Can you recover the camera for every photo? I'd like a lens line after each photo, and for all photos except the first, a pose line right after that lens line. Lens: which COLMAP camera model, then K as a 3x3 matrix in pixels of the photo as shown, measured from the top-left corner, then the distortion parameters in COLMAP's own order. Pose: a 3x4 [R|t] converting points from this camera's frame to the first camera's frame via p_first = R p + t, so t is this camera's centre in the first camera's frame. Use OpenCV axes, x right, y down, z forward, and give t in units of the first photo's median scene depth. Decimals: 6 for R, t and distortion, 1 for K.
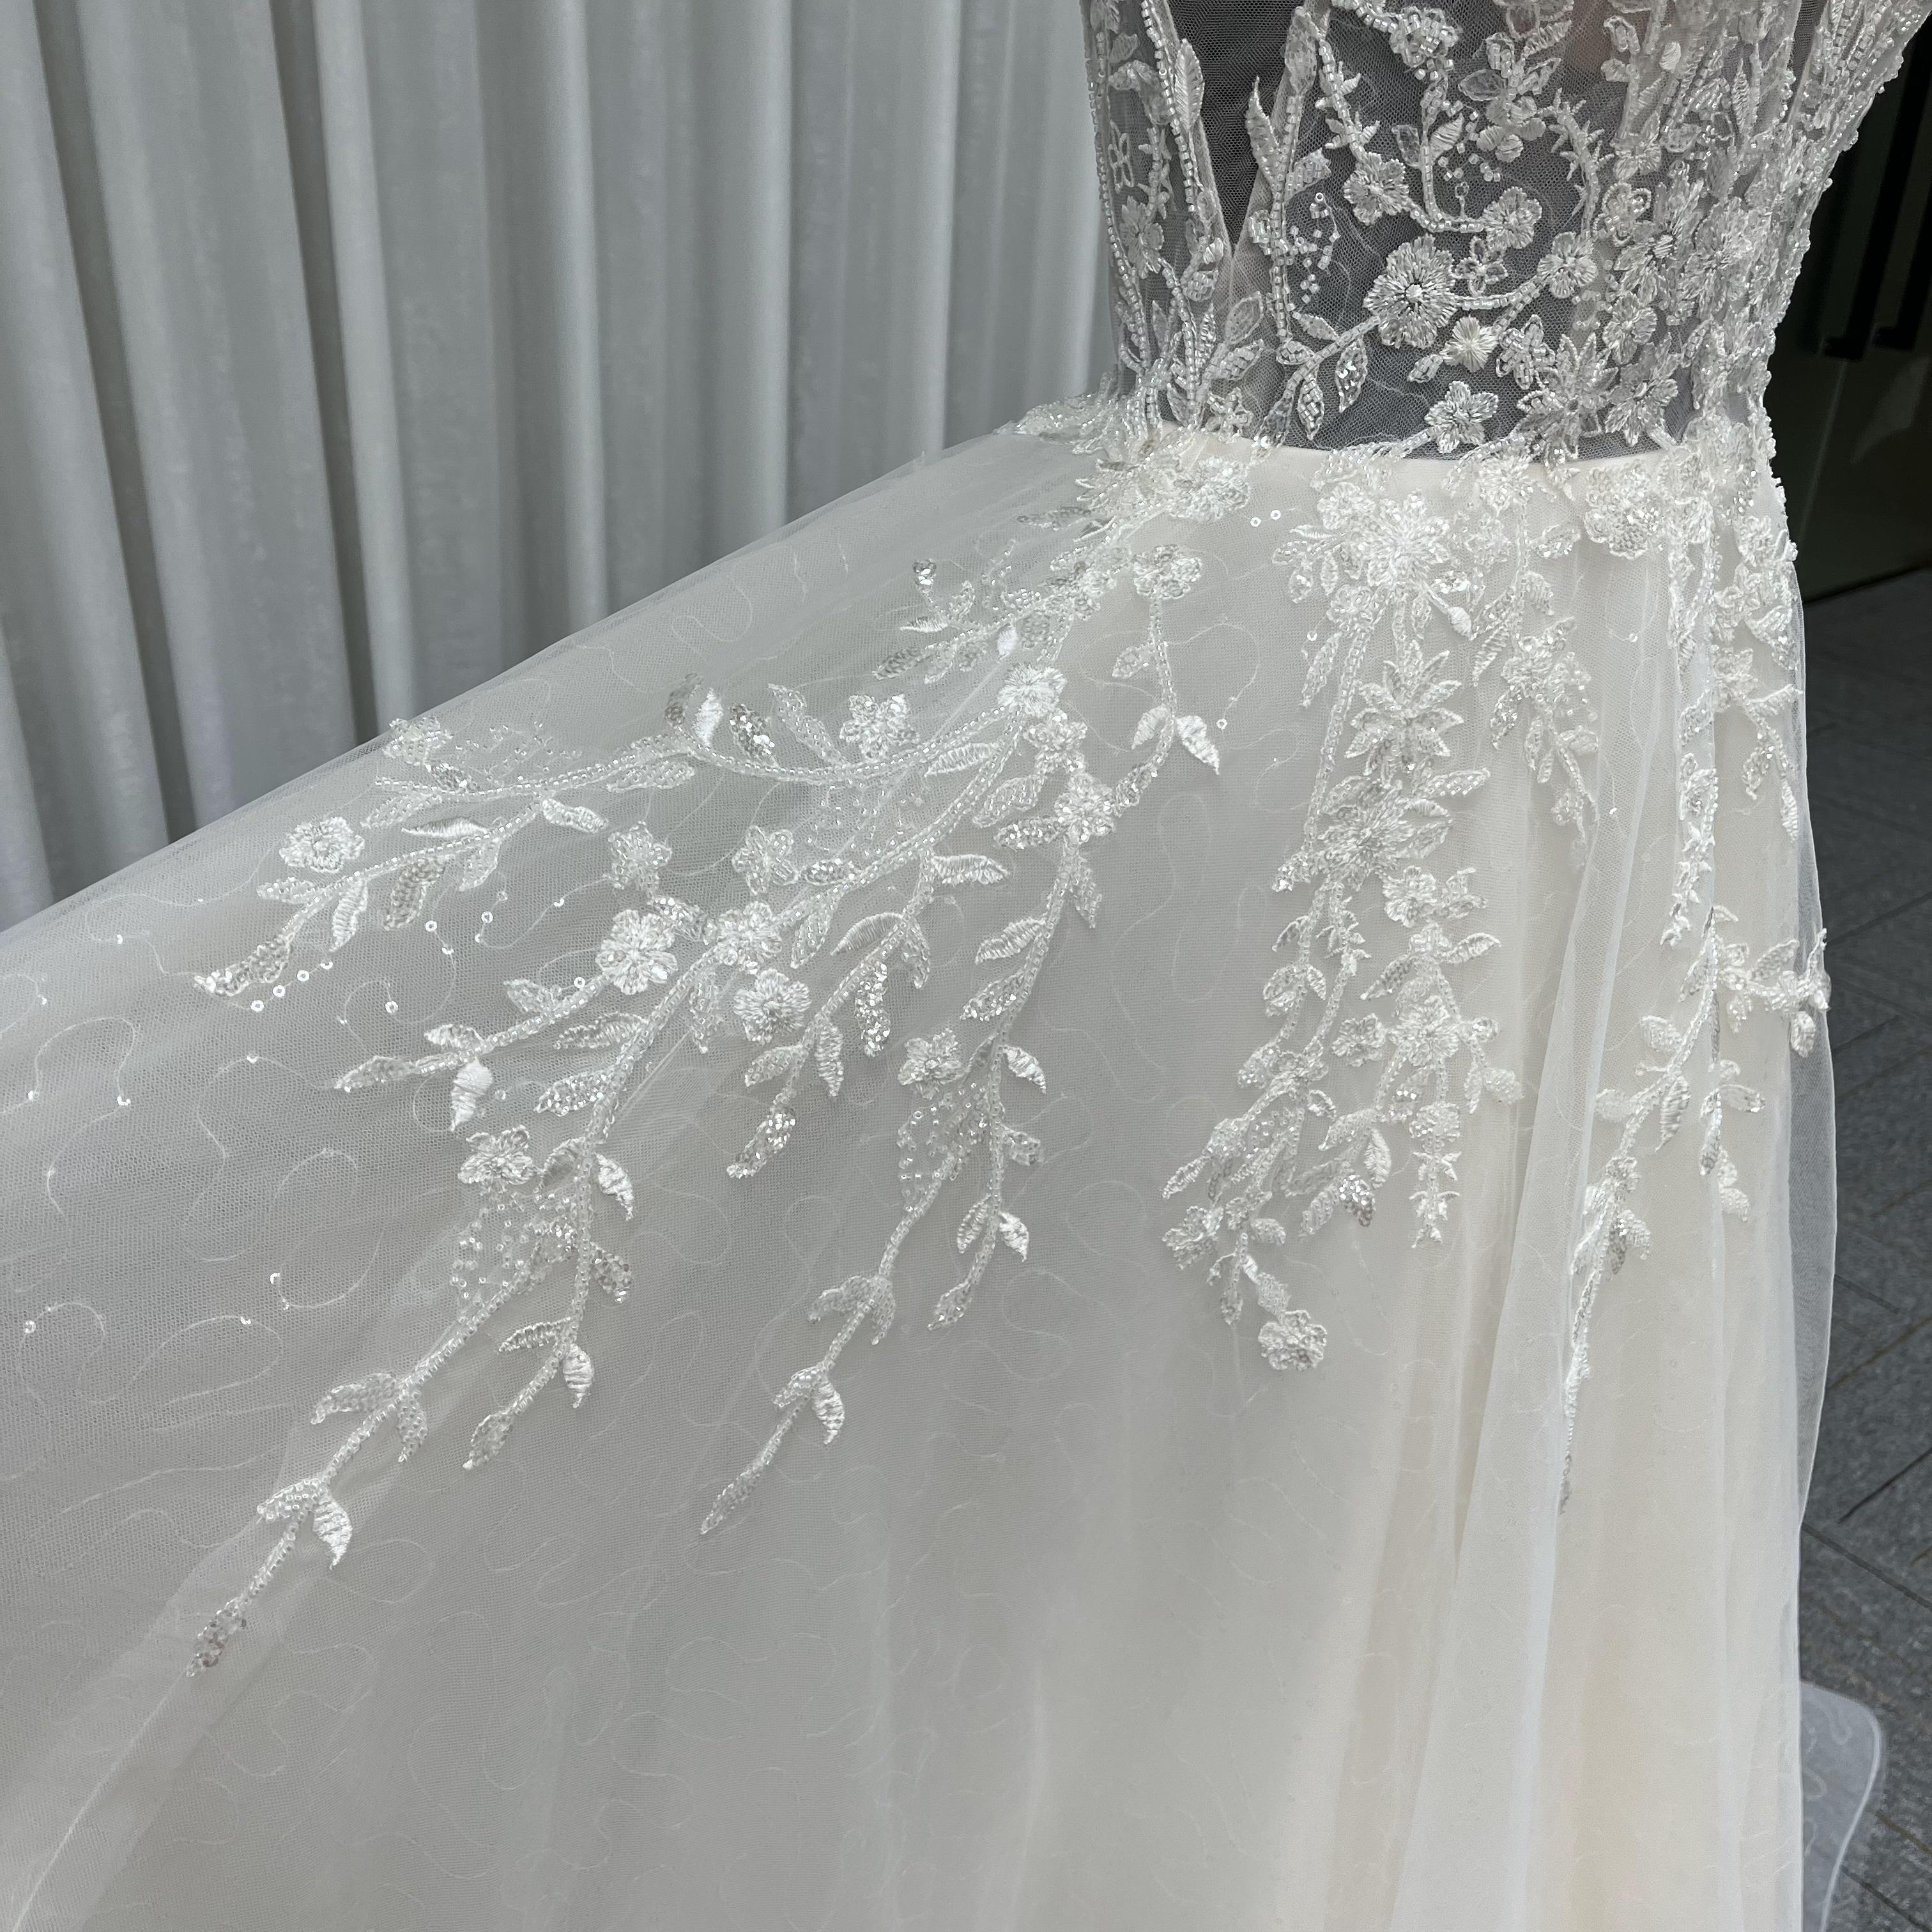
lens RADIAL K [[1945.0, 0, 938.0], [0, 1945.0, 945.8], [0, 0, 1]] dist [-0.018707, 0.086837]
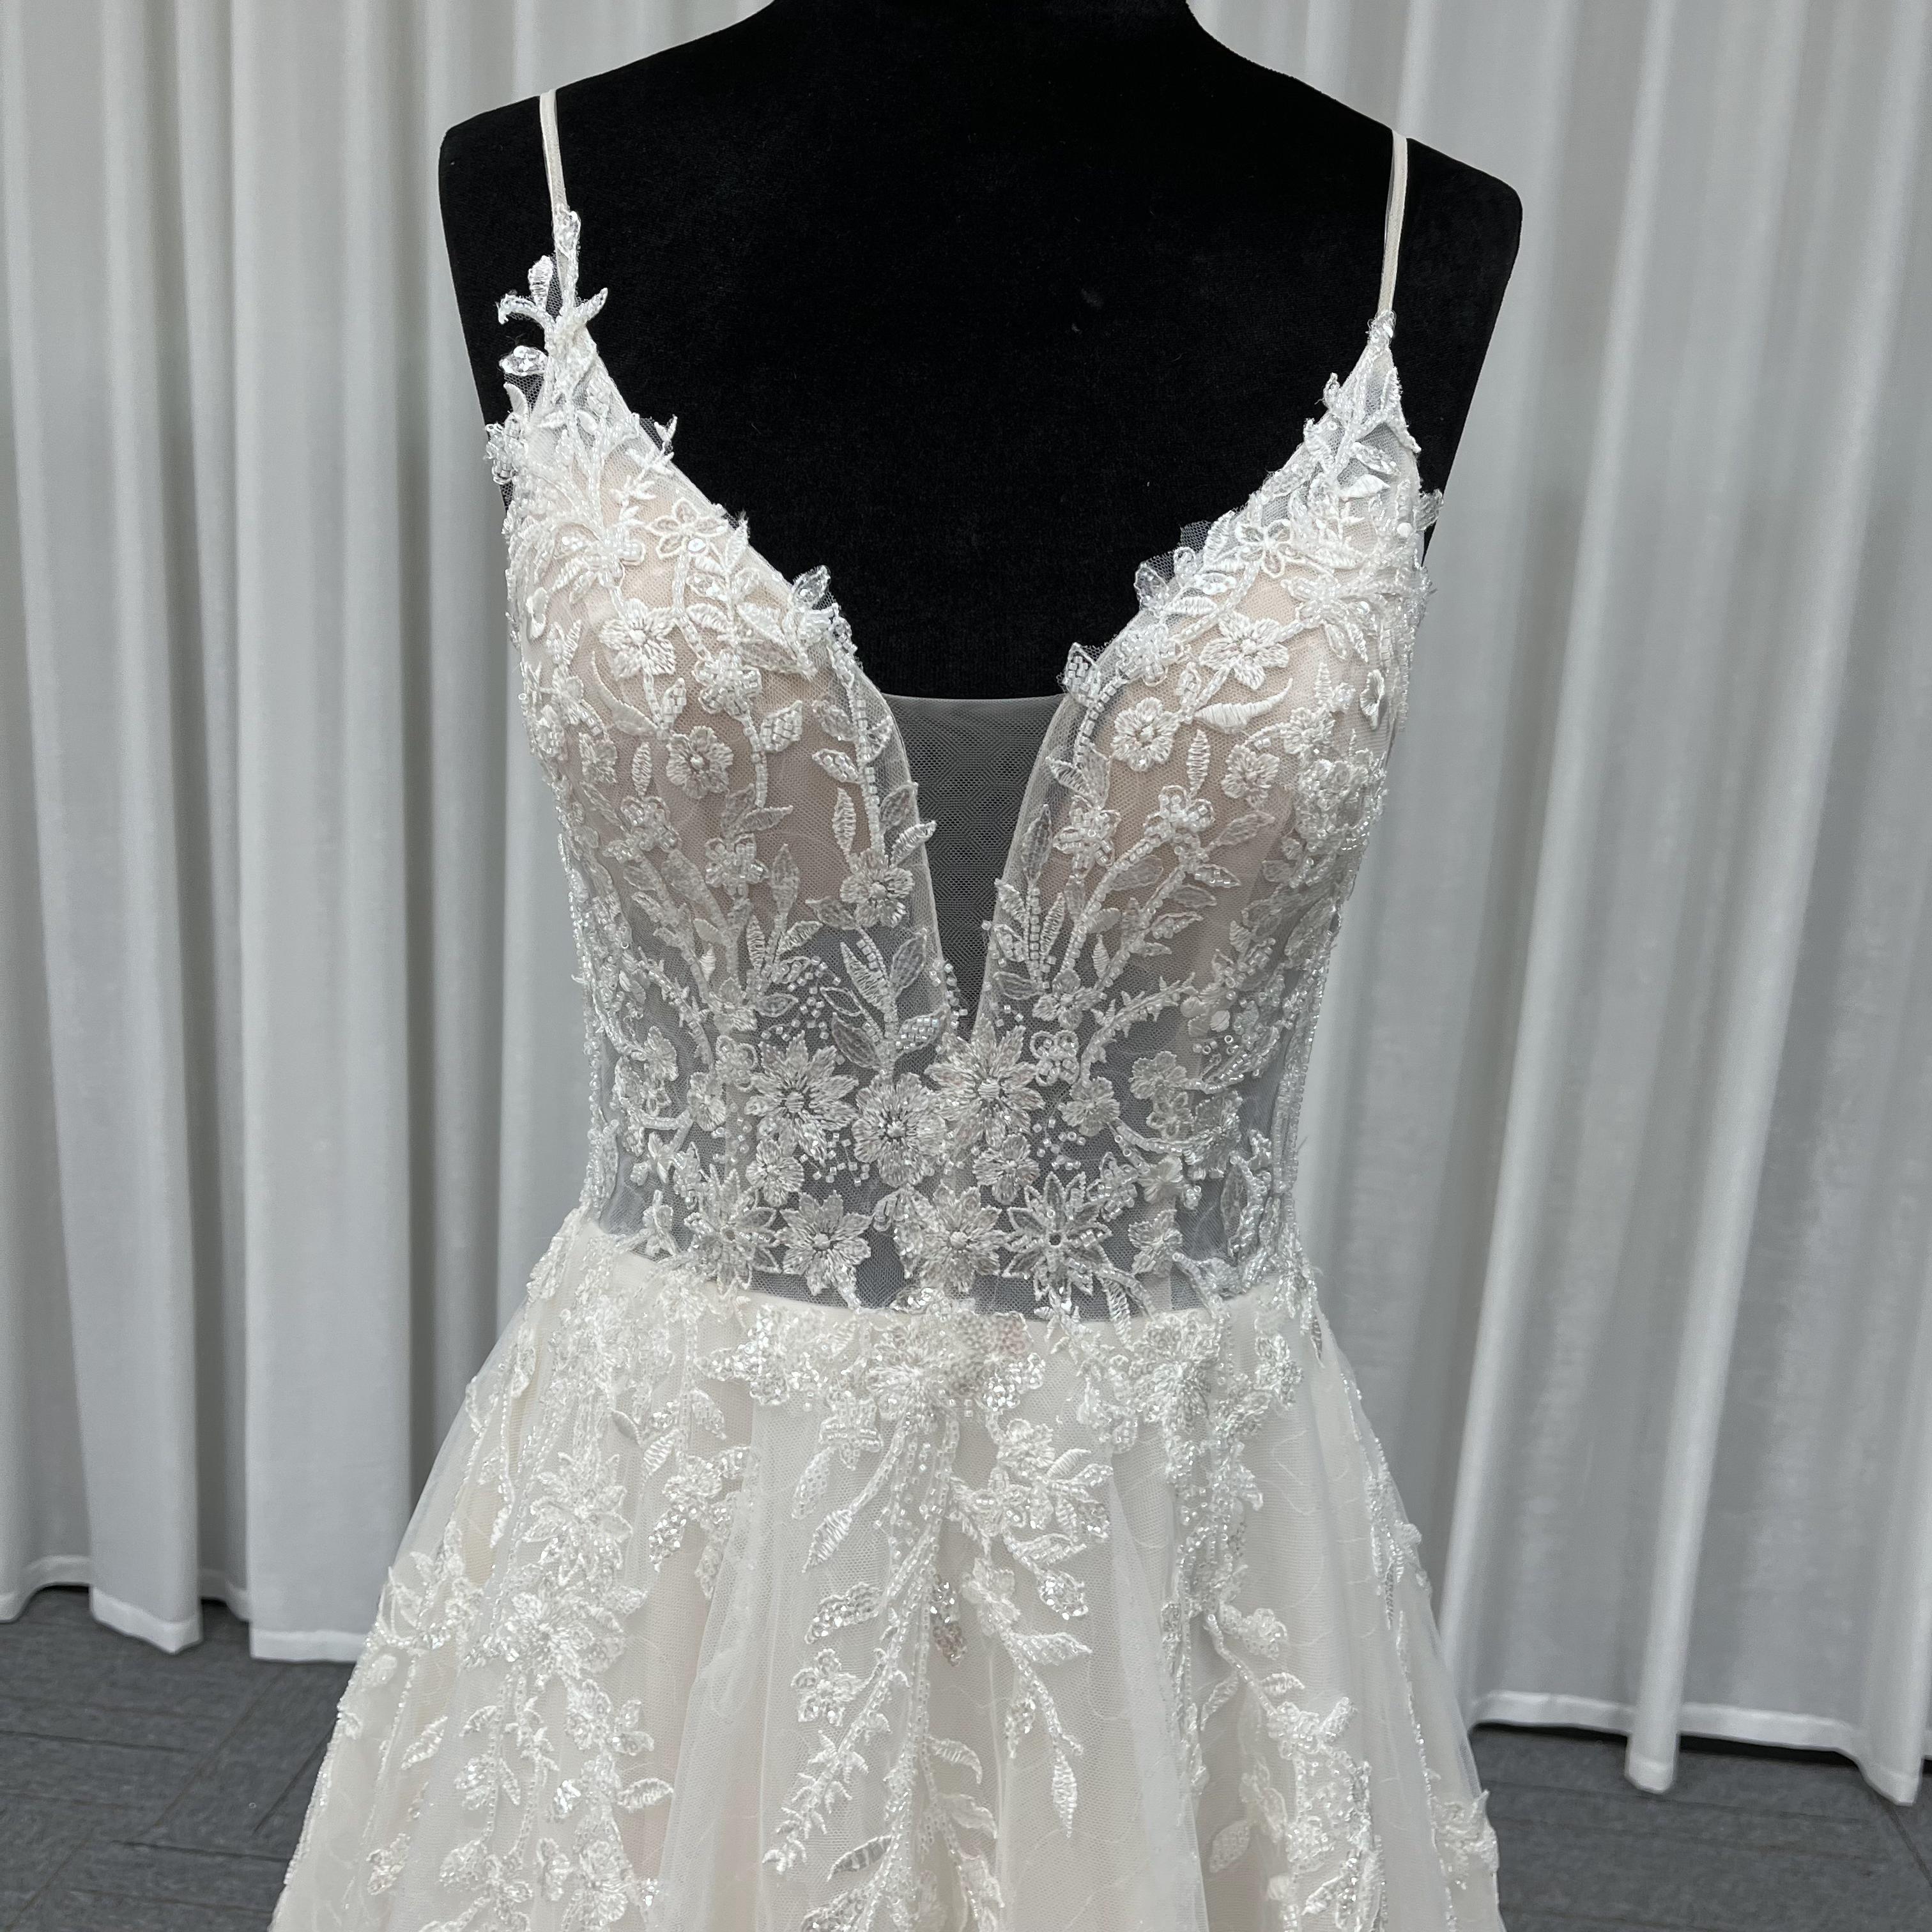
lens RADIAL K [[1881.6, 0, 947.5], [0, 1881.6, 973.1], [0, 0, 1]] dist [0.111115, -0.133589]
pose [[0.726280, 0.115850, -0.677566, 1.081130], [-0.334528, 0.920665, -0.201163, -0.248726], [0.600507, 0.372766, 0.707416, 0.326853]]
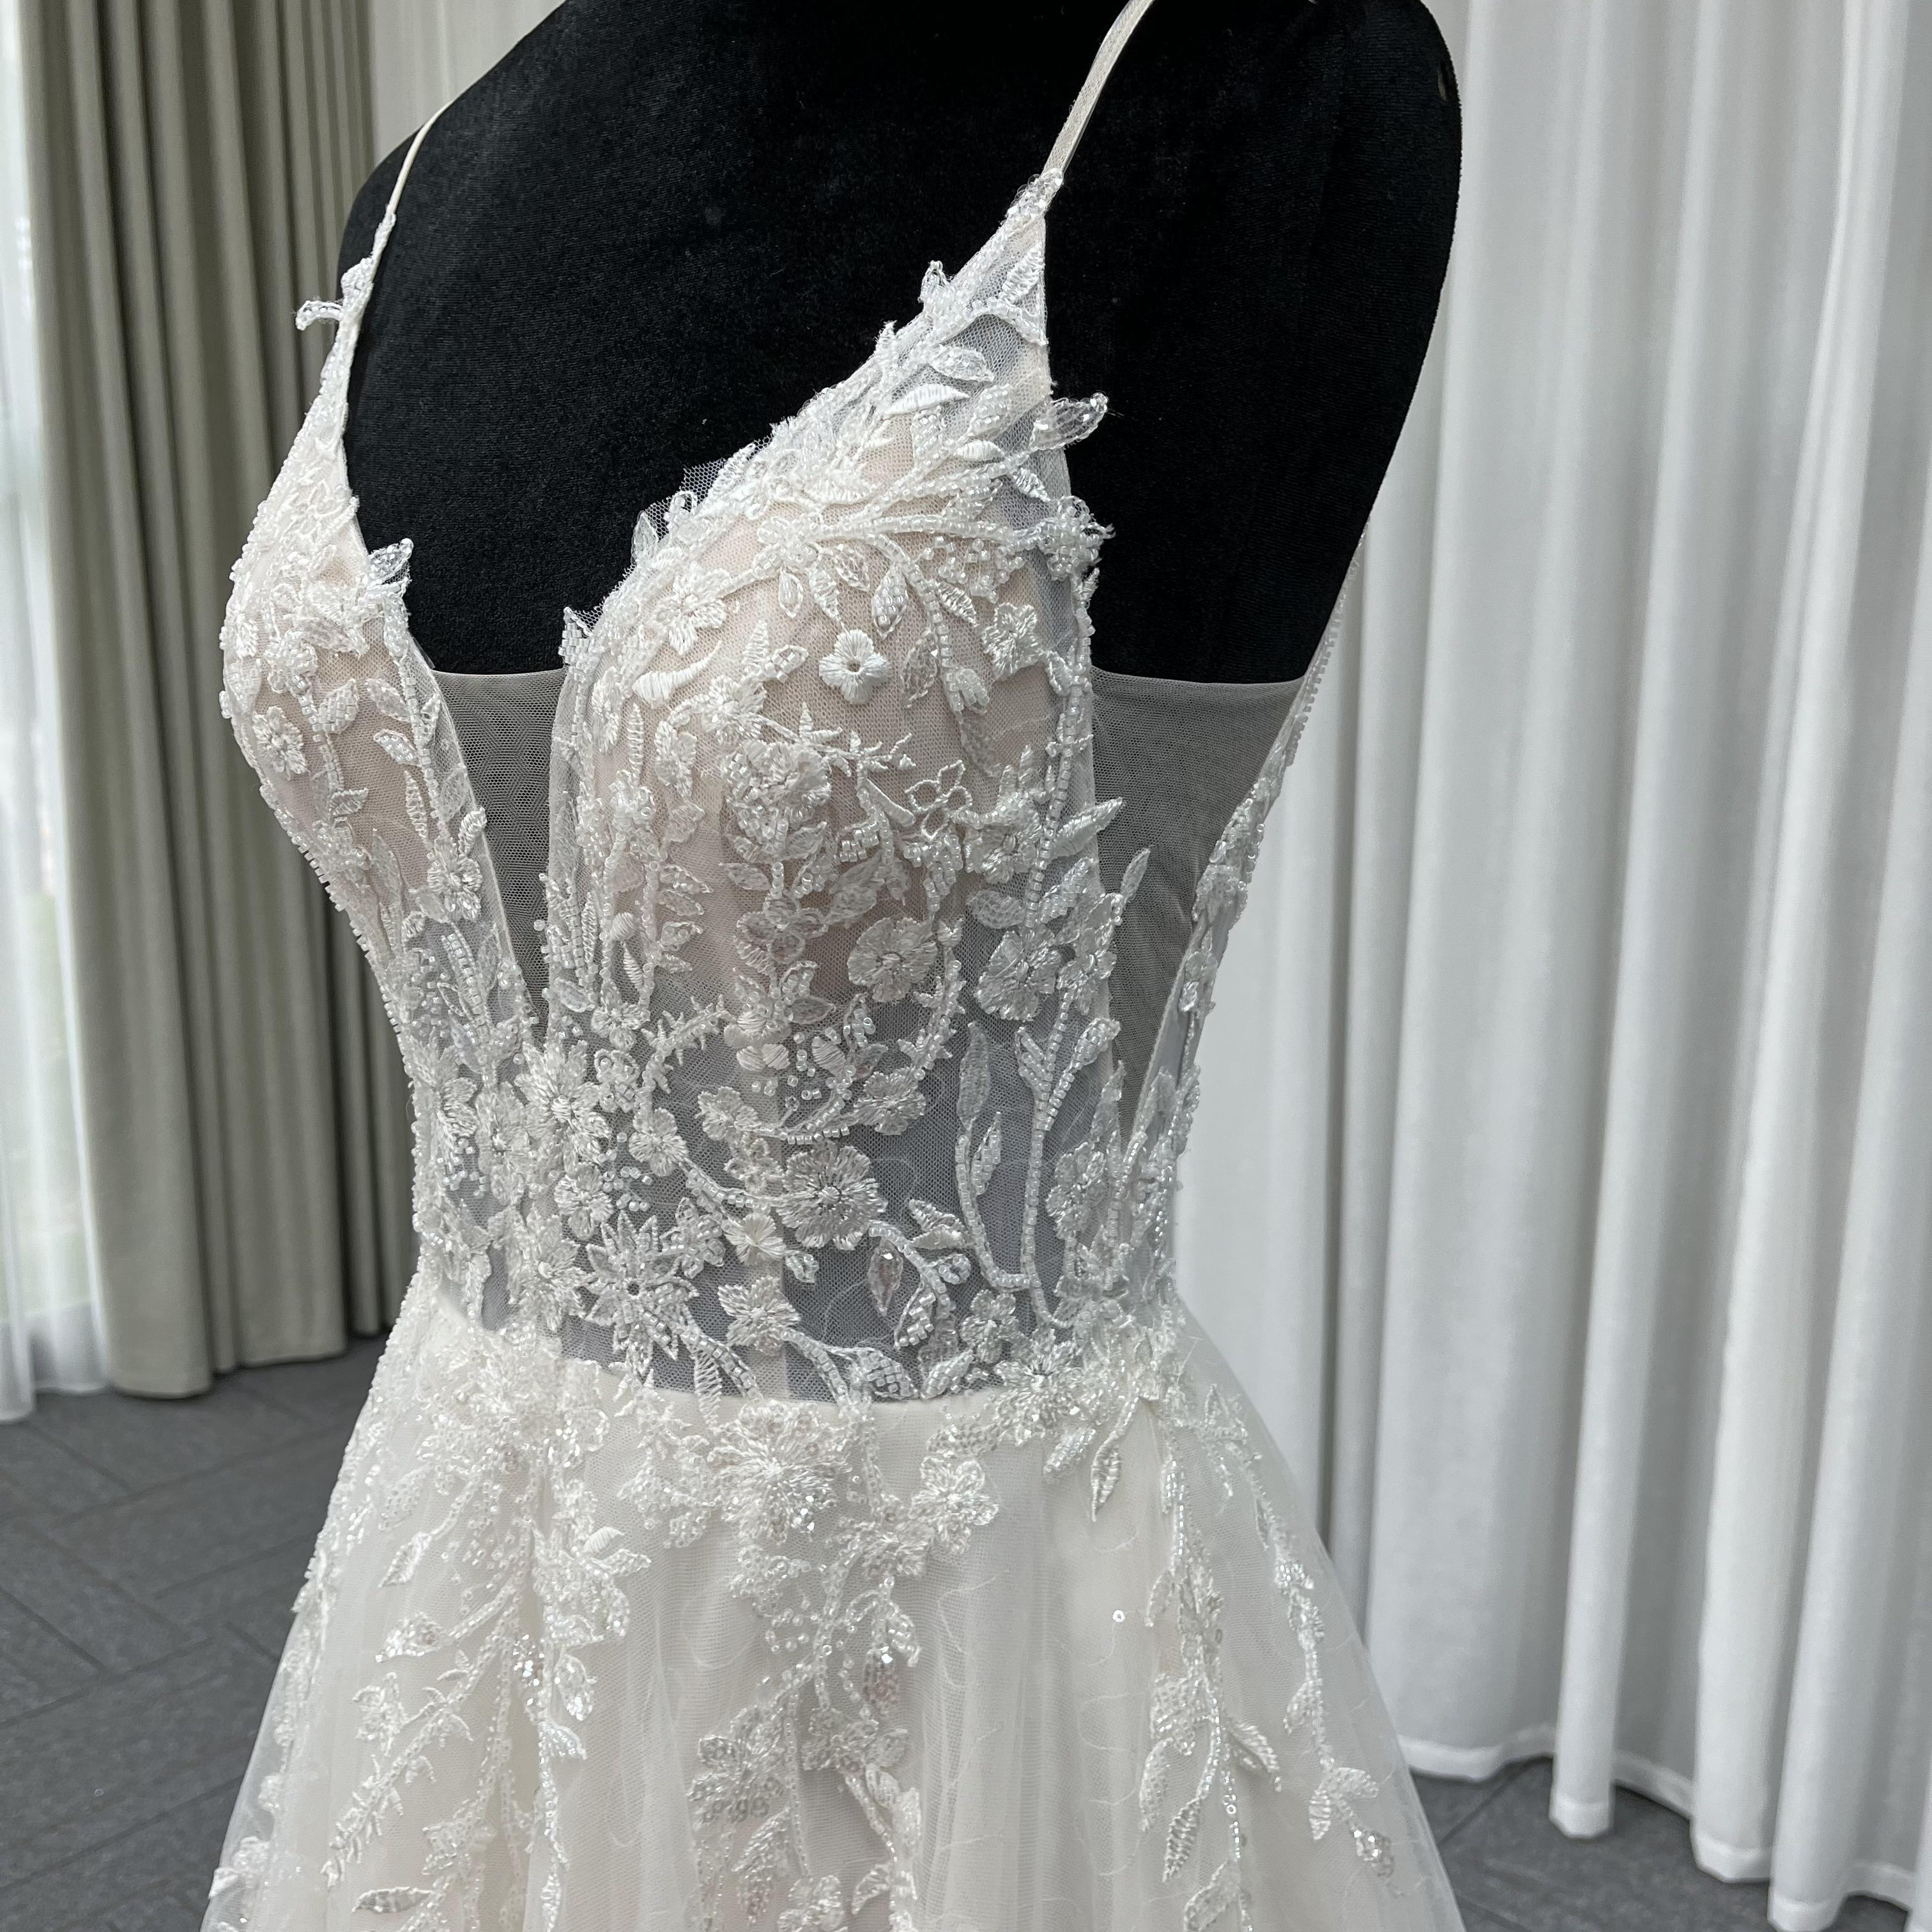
lens RADIAL K [[1955.9, 0, 949.0], [0, 1955.9, 985.0], [0, 0, 1]] dist [0.063955, -0.006158]
pose [[0.174017, 0.140519, -0.974665, 1.355955], [-0.459453, 0.887018, 0.045852, -0.569432], [0.870989, 0.439834, 0.218918, 0.976761]]
